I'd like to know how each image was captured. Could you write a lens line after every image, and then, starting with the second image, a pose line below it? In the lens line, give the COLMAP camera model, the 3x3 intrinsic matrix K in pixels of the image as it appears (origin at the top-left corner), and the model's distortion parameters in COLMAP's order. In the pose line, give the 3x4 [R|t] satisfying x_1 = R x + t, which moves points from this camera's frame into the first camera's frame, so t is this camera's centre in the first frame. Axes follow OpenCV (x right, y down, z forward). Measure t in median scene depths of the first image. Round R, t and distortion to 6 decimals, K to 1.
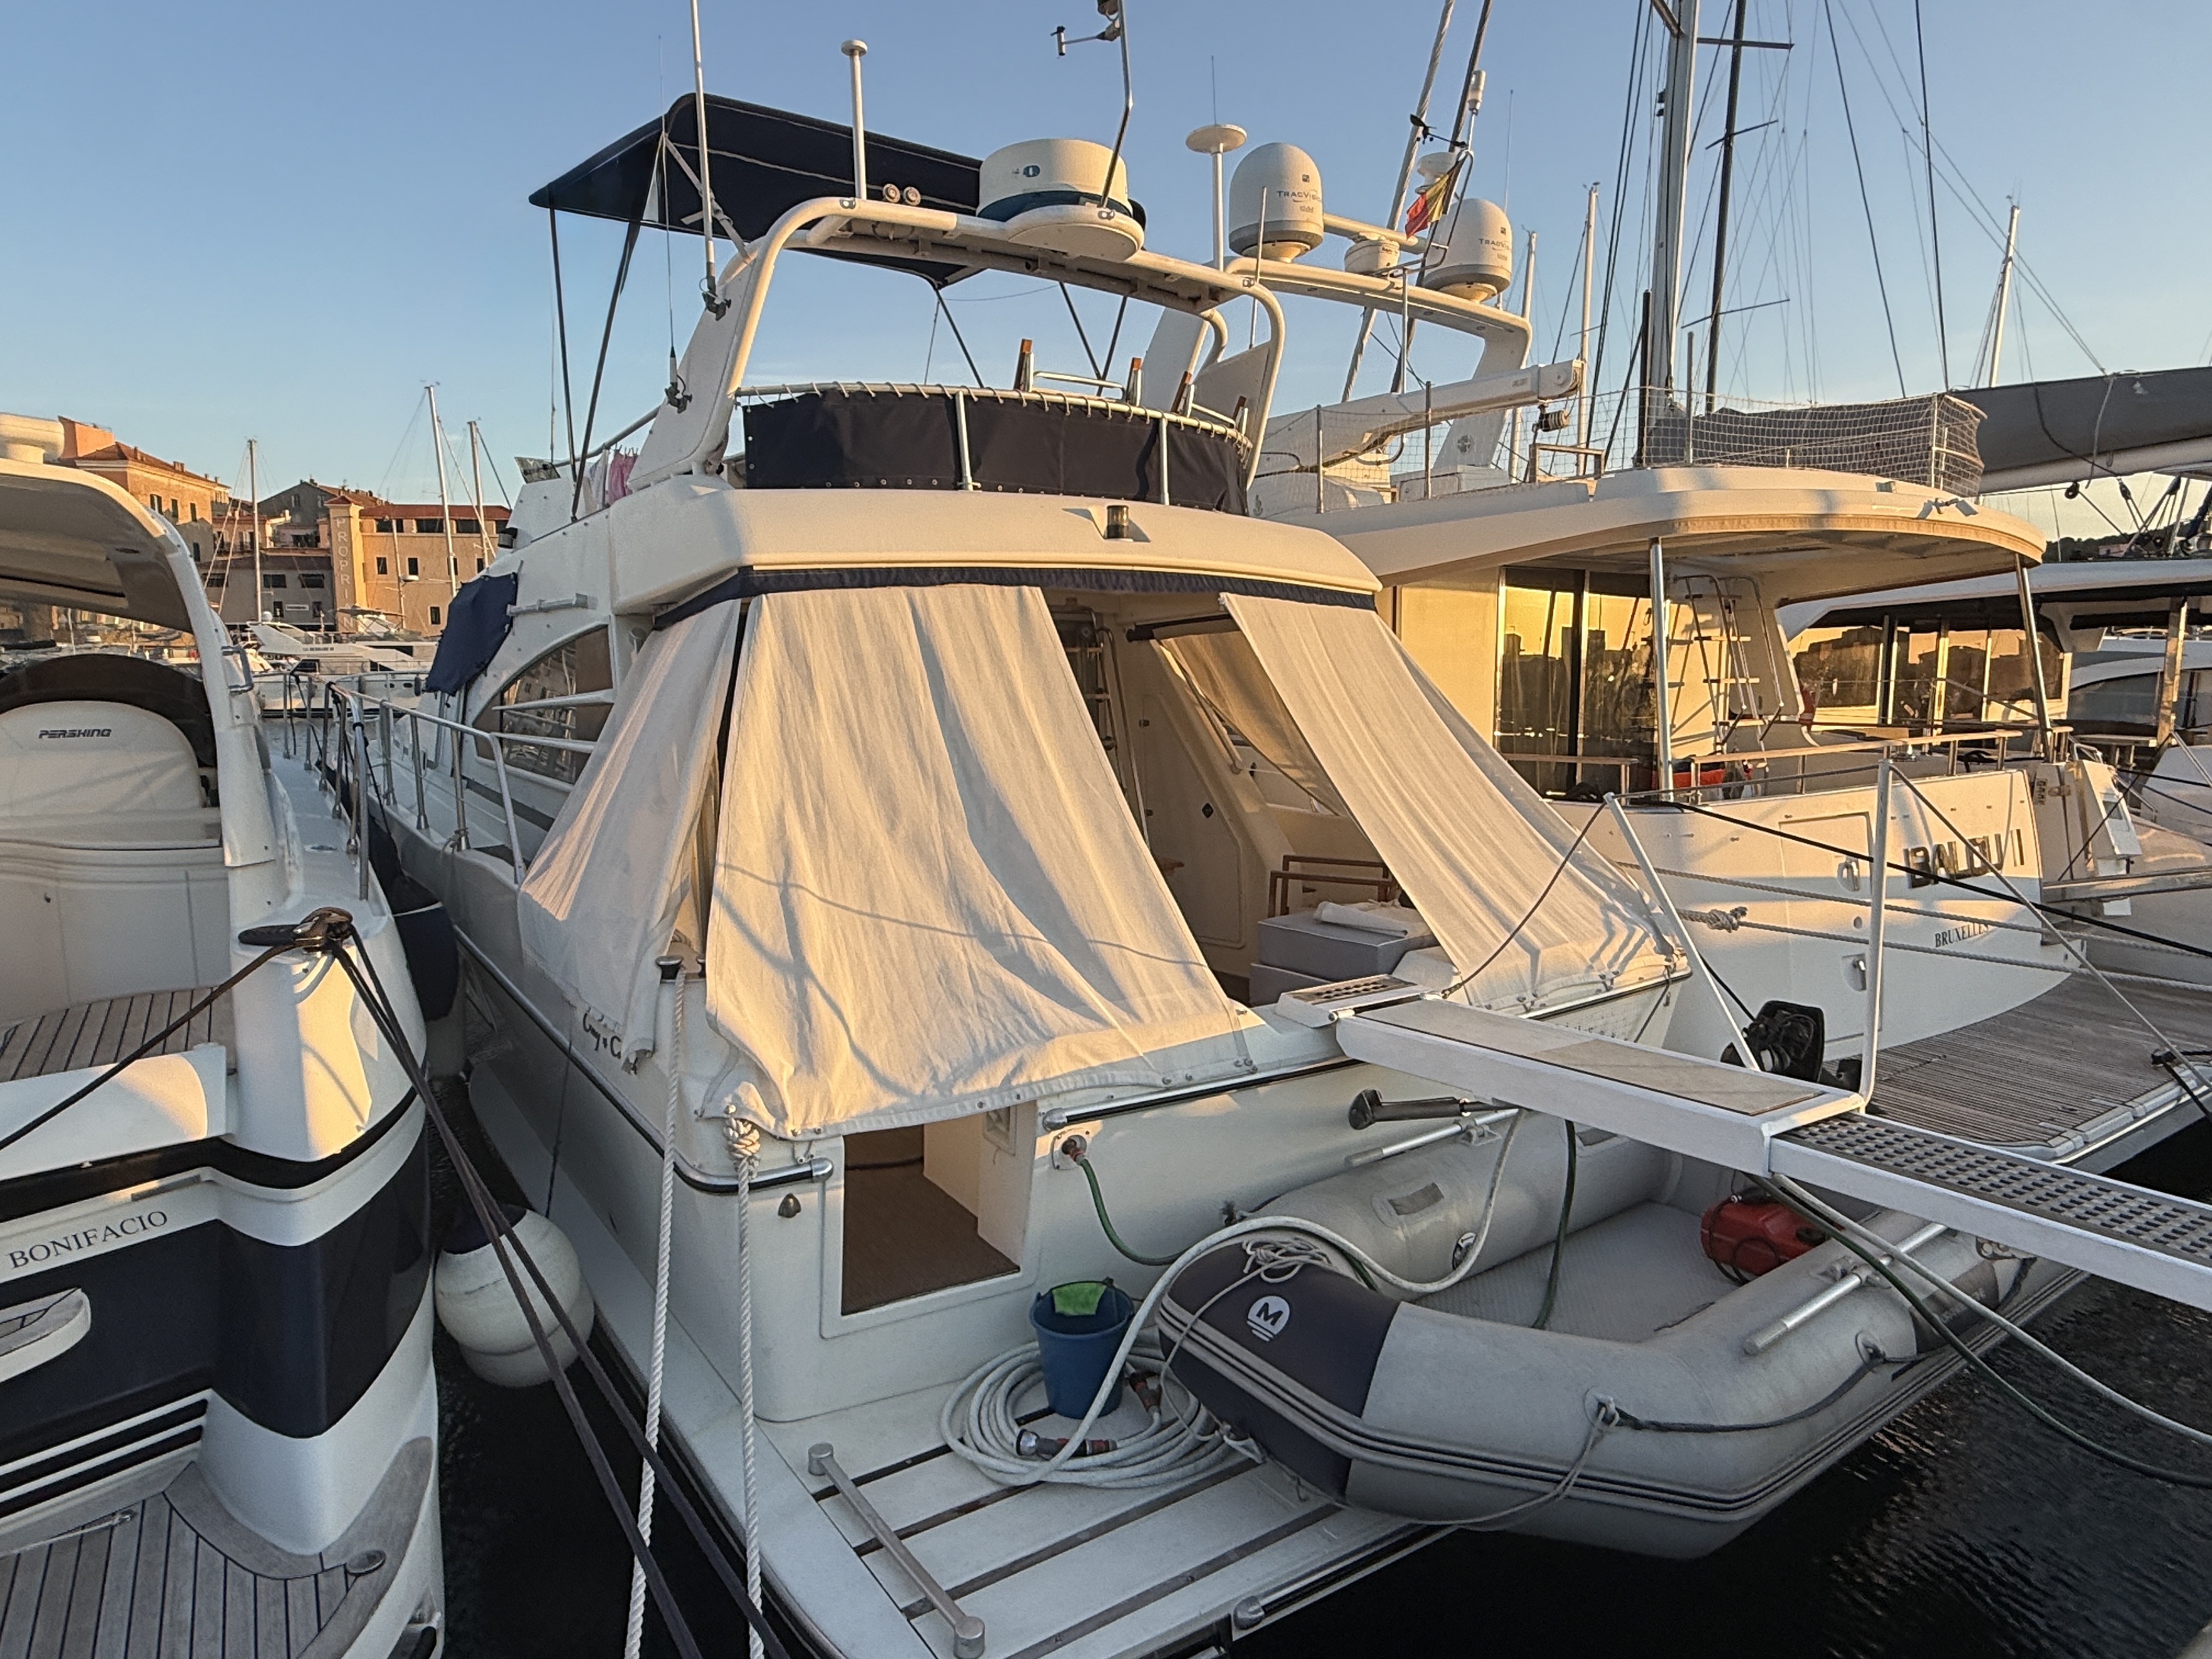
lens RADIAL K [[1320.0, 0, 1090.6], [0, 1320.0, 834.3], [0, 0, 1]] dist [0.002120, -0.005675]
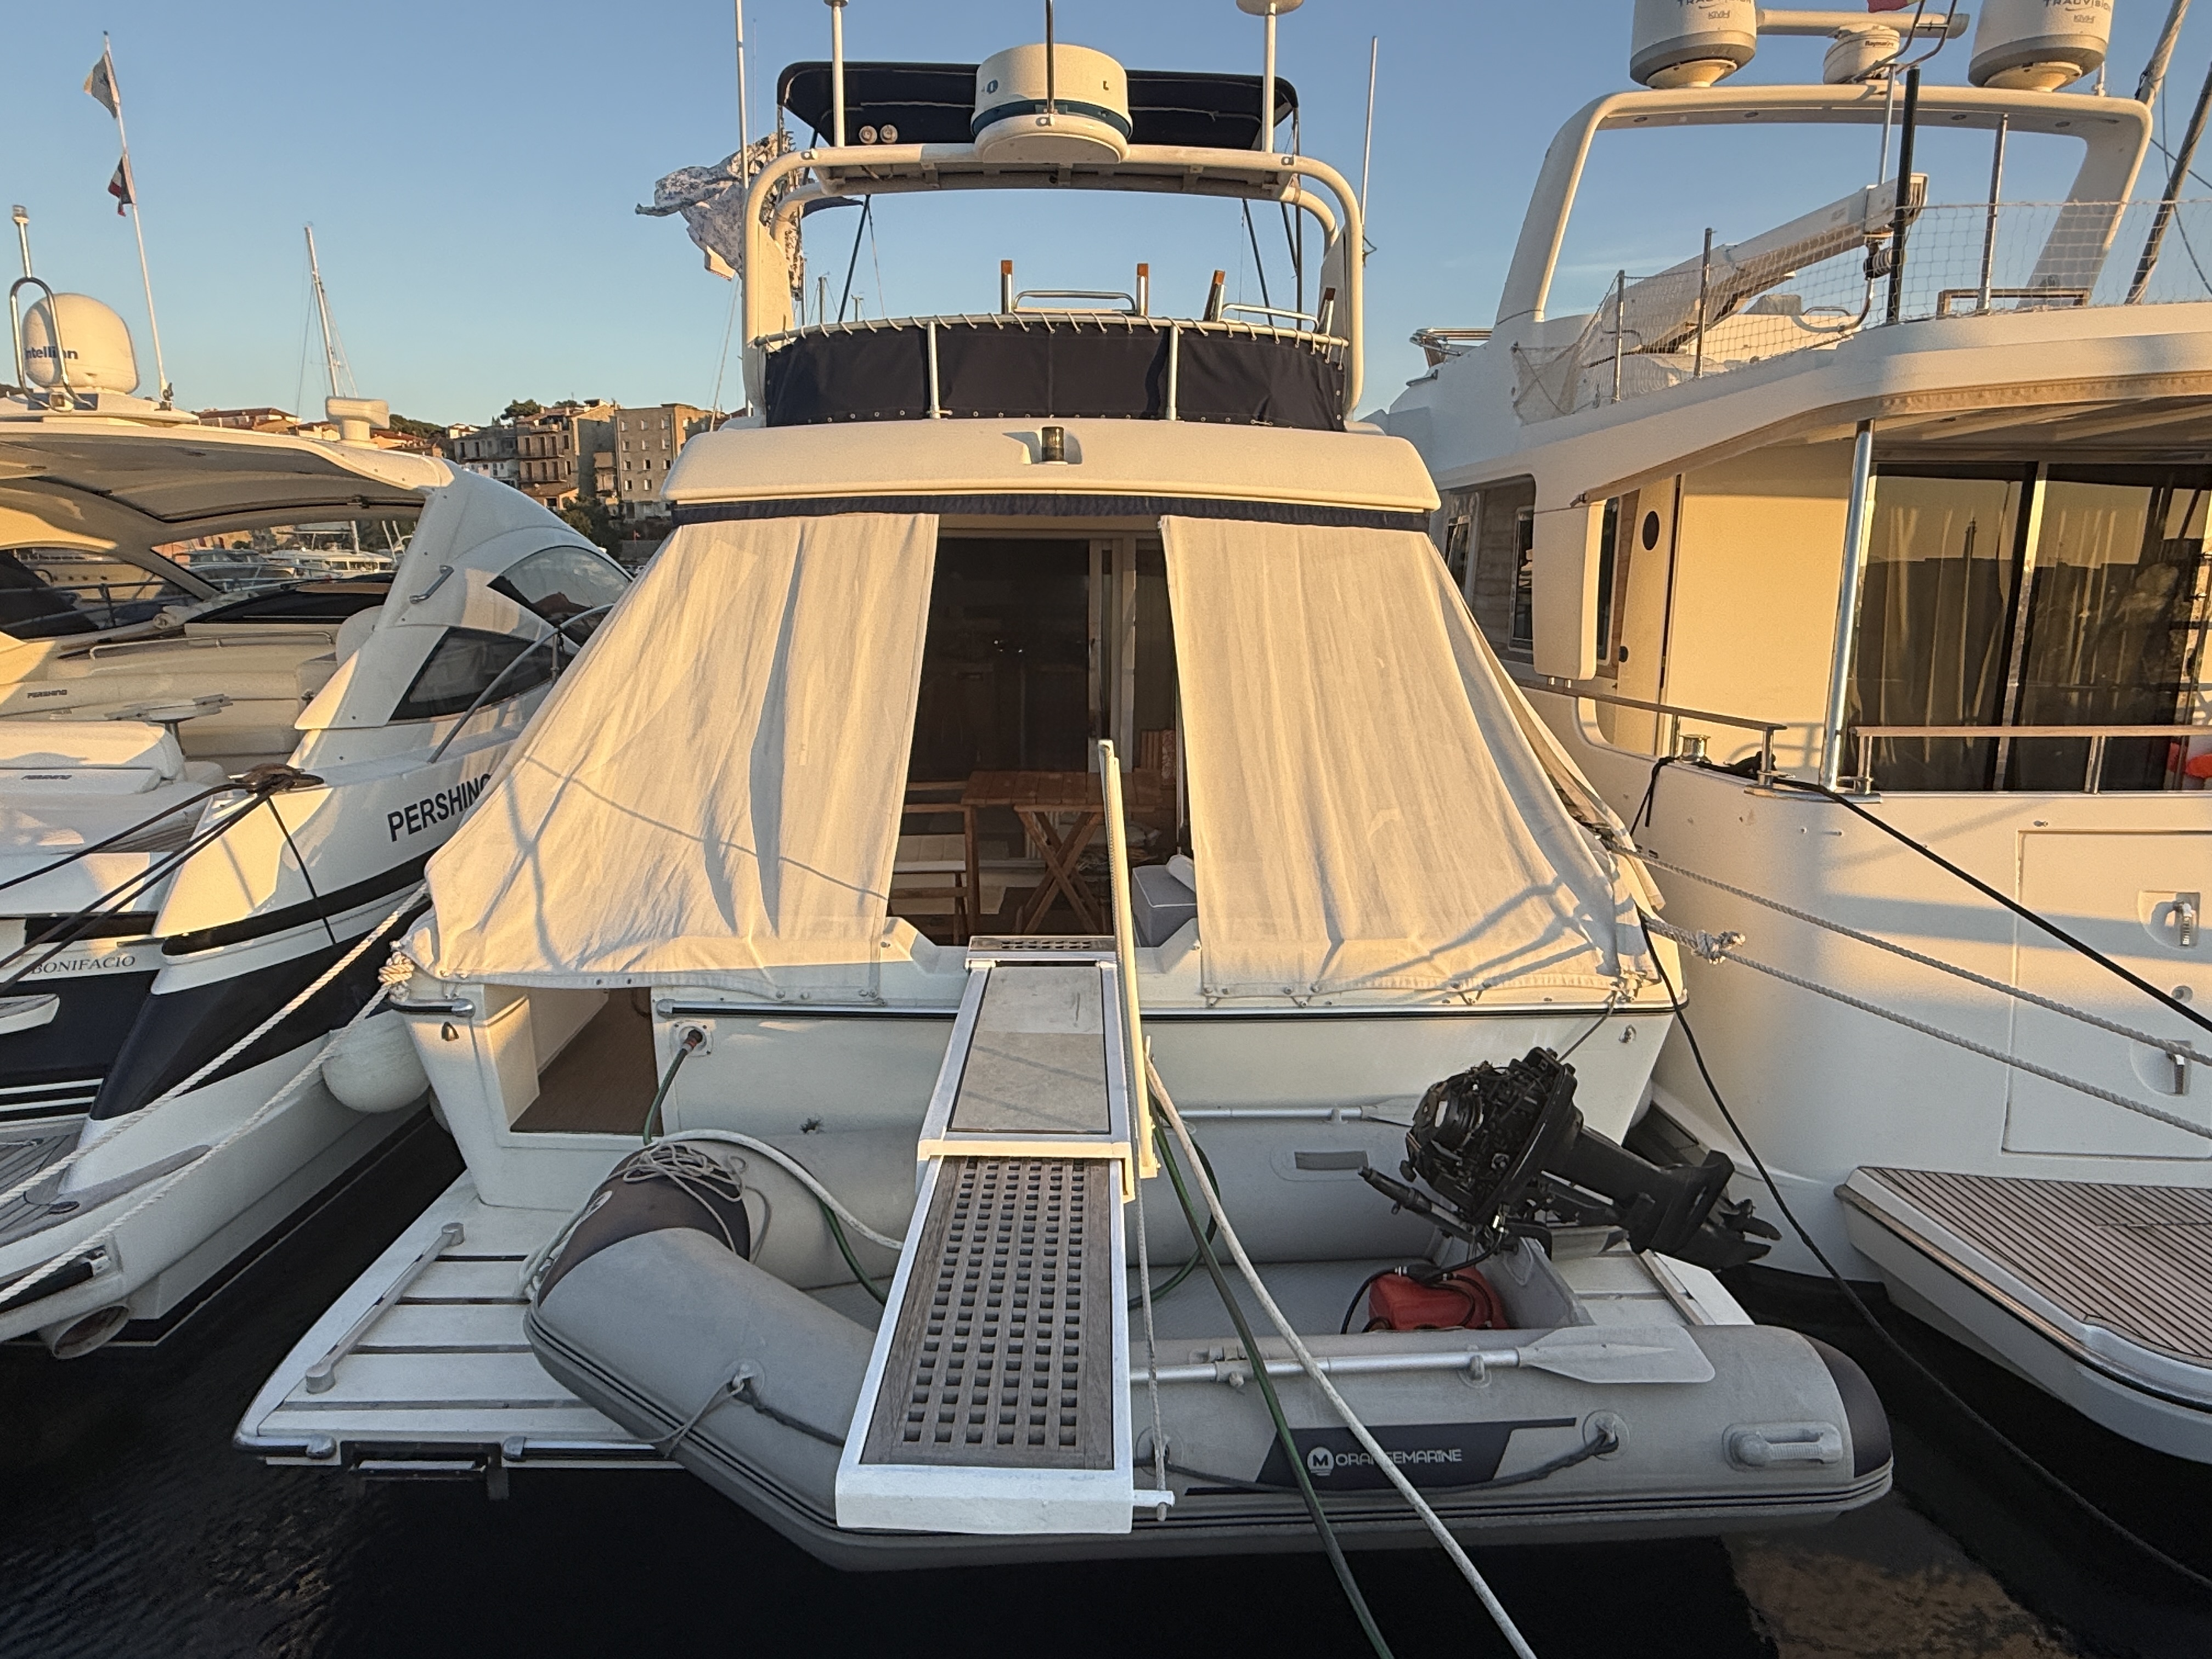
lens RADIAL K [[1320.0, 0, 1096.9], [0, 1320.0, 836.3], [0, 0, 1]] dist [0.002120, -0.005675]
pose [[0.839766, 0.113342, -0.530987, 0.618273], [-0.076167, 0.992890, 0.091478, -0.041539], [0.537580, -0.036376, 0.842428, 0.191749]]
